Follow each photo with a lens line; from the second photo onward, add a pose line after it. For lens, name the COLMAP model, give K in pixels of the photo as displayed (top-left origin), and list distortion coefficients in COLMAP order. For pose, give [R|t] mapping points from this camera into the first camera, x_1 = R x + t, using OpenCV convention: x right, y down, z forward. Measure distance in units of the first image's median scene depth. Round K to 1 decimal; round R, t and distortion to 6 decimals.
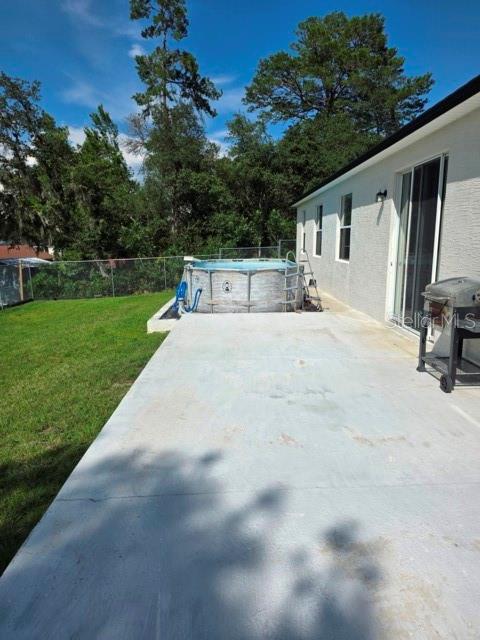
lens RADIAL K [[427.5, 0, 240.0], [0, 427.5, 320.0], [0, 0, 1]] dist [0.085384, -0.067910]
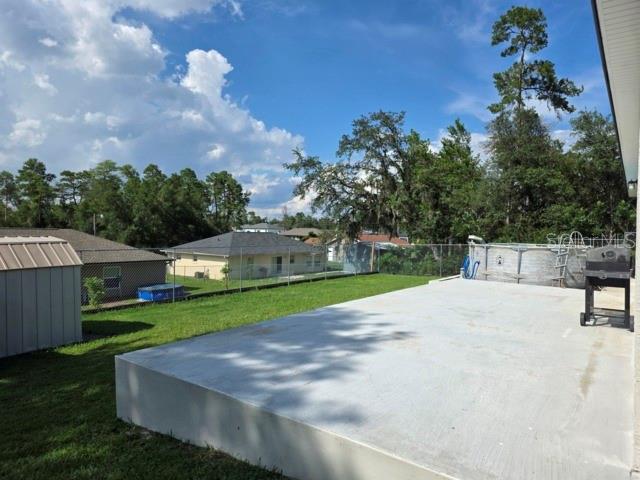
lens RADIAL K [[427.5, 0, 320.0], [0, 427.5, 240.0], [0, 0, 1]] dist [0.085384, -0.067910]
pose [[0.803970, 0.041292, -0.593235, 0.117900], [-0.142265, 0.981974, -0.124451, 0.036936], [0.577402, 0.184452, 0.795352, -0.112183]]
